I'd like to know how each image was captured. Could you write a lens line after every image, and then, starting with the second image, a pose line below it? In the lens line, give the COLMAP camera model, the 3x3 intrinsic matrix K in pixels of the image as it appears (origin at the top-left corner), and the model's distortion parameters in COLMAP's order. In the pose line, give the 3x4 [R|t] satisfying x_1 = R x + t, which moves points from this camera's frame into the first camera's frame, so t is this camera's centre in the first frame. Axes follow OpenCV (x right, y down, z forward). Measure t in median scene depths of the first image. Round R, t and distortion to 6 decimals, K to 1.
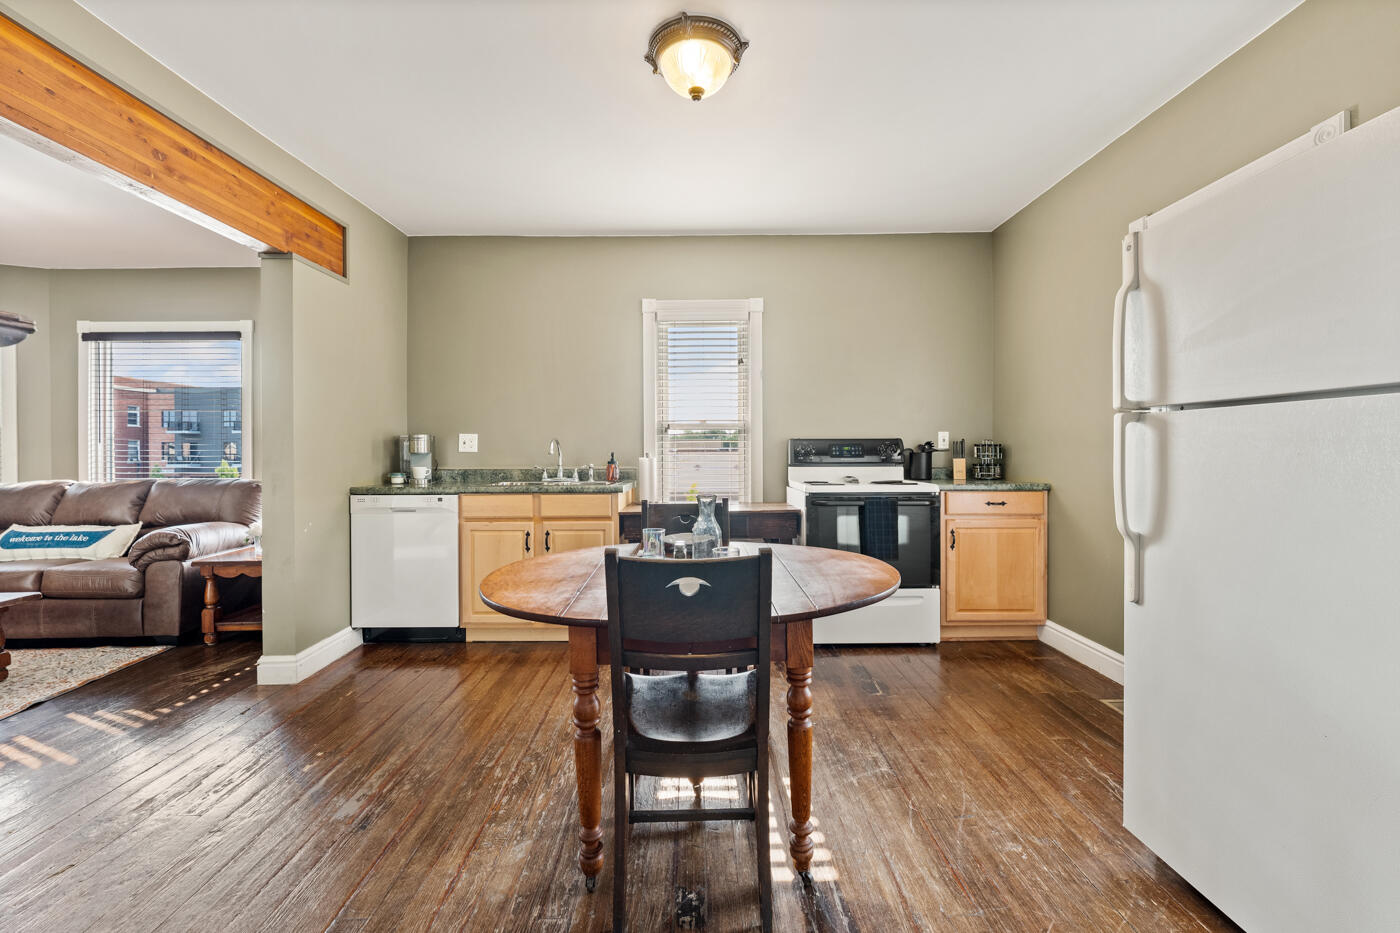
lens RADIAL K [[580.1, 0, 699.7], [0, 580.1, 453.4], [0, 0, 1]] dist [-0.000566, -0.000054]
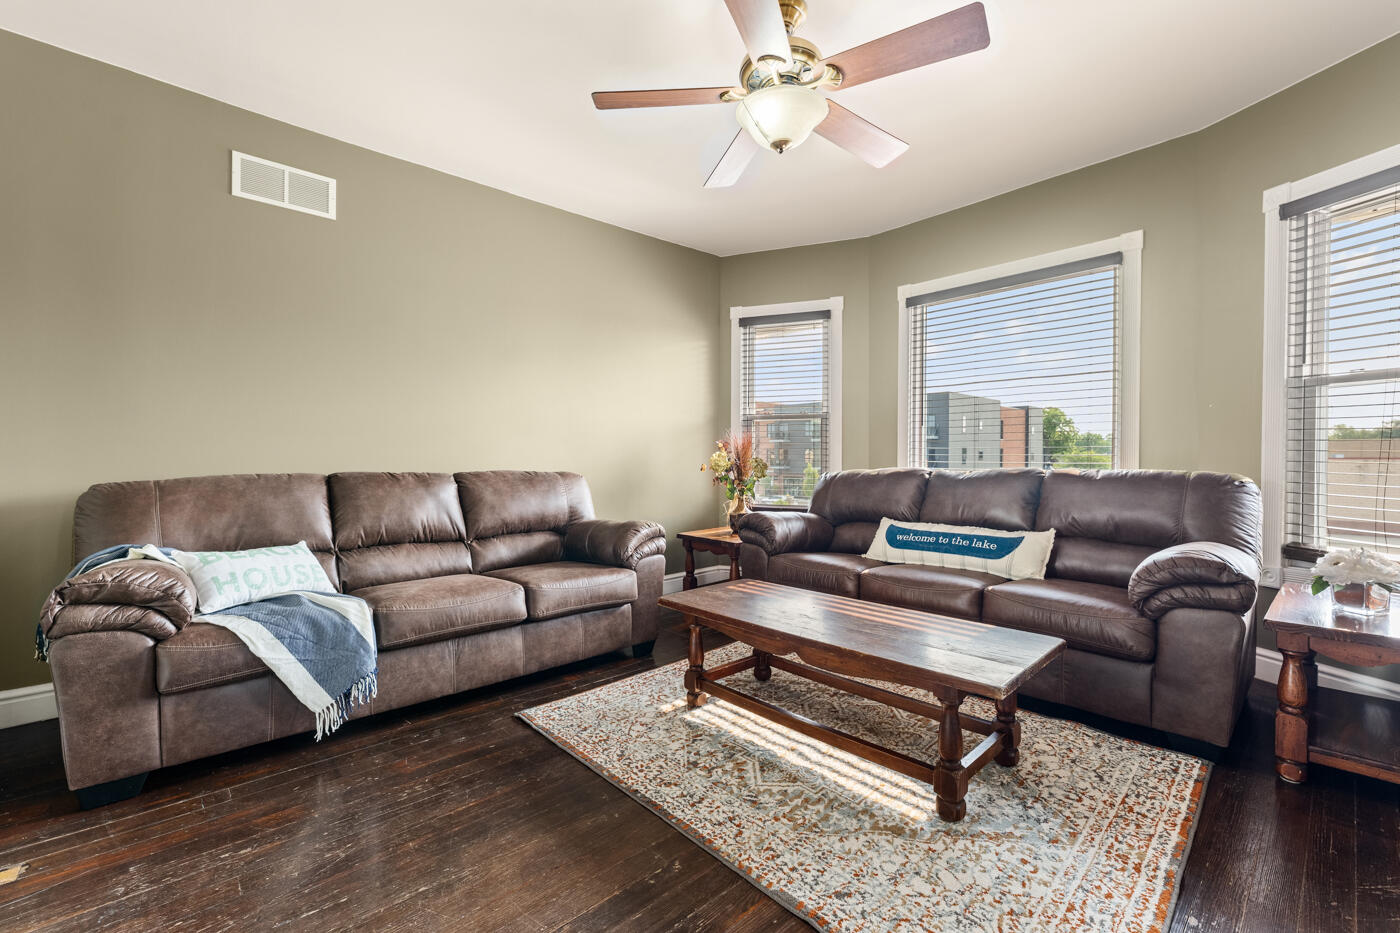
lens RADIAL K [[592.0, 0, 701.9], [0, 592.0, 455.5], [0, 0, 1]] dist [-0.000438, 0.000148]
pose [[0.666737, 0.001914, -0.745291, -0.754708], [-0.007456, 0.999964, -0.004102, 0.039104], [0.745256, 0.008292, 0.666727, 0.233329]]
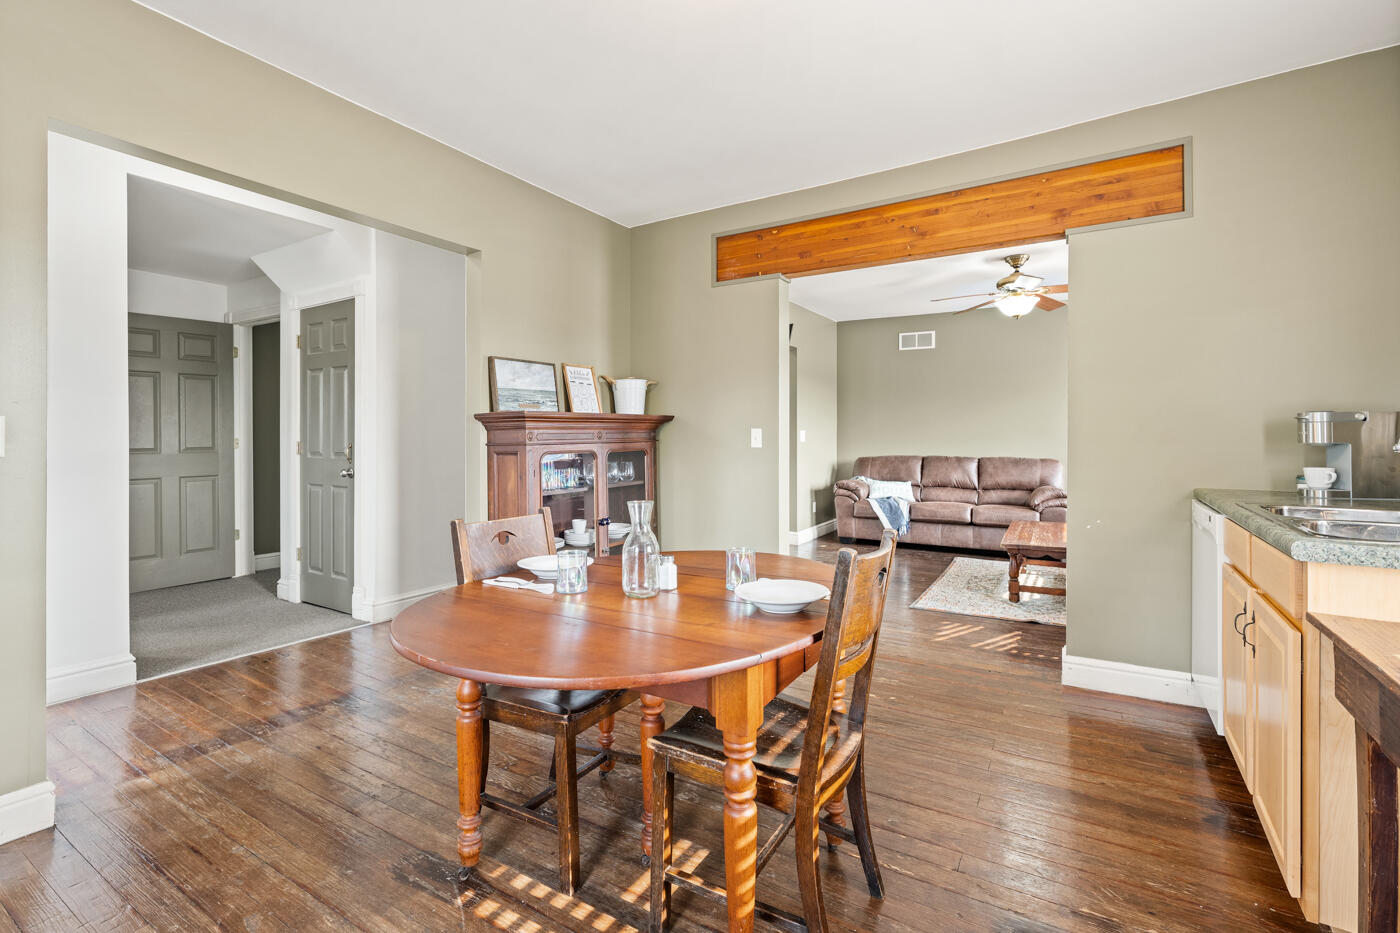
lens RADIAL K [[631.4, 0, 701.0], [0, 631.4, 439.1], [0, 0, 1]] dist [-0.000015, -0.000006]
pose [[-0.537762, 0.009270, -0.843046, 0.394264], [0.000698, 0.999944, 0.010550, -0.011535], [0.843097, 0.005084, -0.537738, 0.846340]]
